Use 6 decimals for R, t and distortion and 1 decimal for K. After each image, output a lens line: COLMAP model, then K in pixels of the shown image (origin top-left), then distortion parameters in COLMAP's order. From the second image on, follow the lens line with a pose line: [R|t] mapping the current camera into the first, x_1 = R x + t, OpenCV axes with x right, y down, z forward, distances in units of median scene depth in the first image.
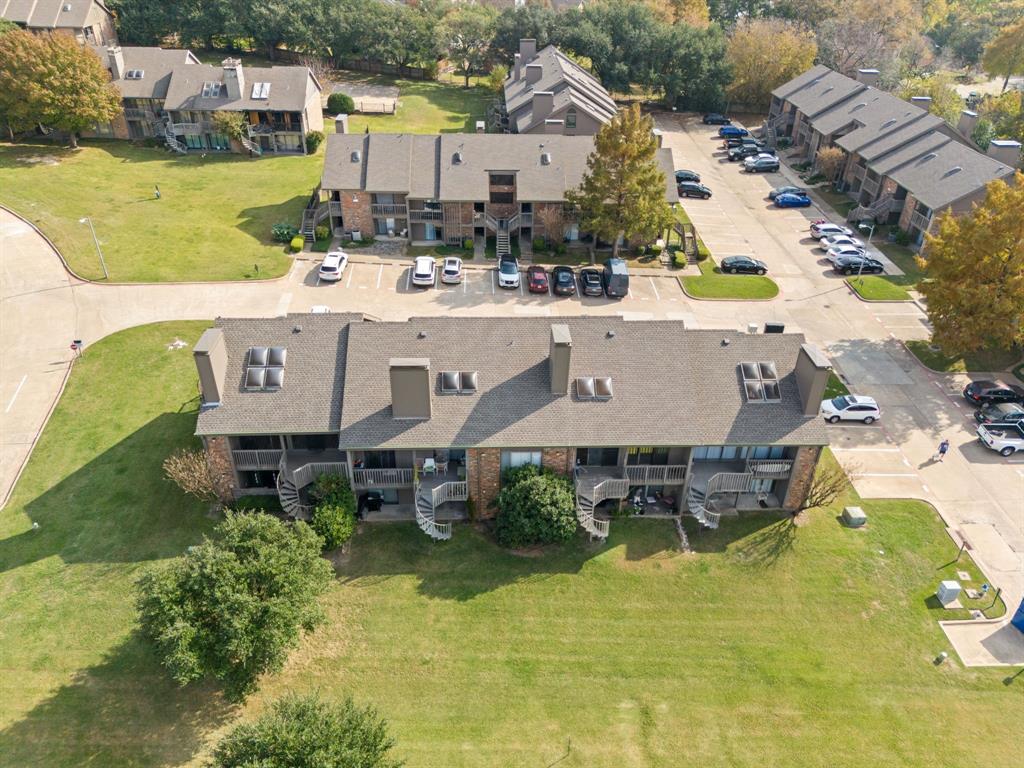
lens RADIAL K [[735.2, 0, 511.4], [0, 735.2, 376.9], [0, 0, 1]] dist [0.039851, -0.003941]
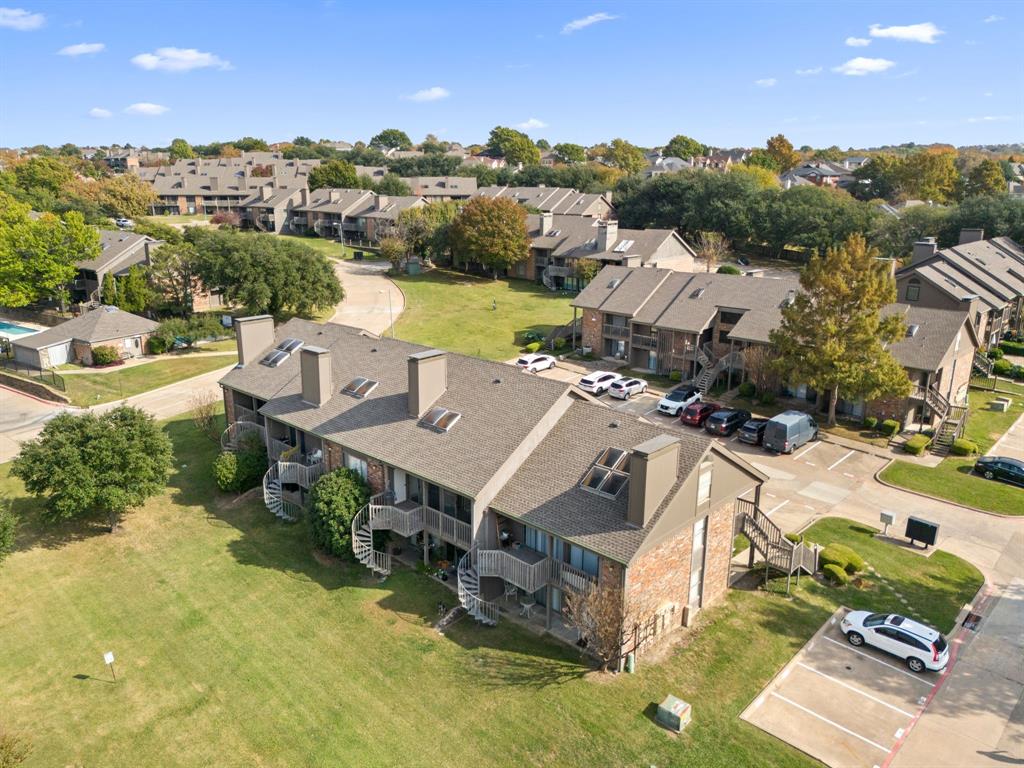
lens RADIAL K [[735.2, 0, 506.6], [0, 735.2, 389.7], [0, 0, 1]] dist [0.039851, -0.003941]
pose [[0.700536, 0.181815, -0.690067, 0.630945], [-0.367115, 0.921044, -0.130013, 0.053819], [0.611944, 0.344413, 0.711972, 0.287711]]
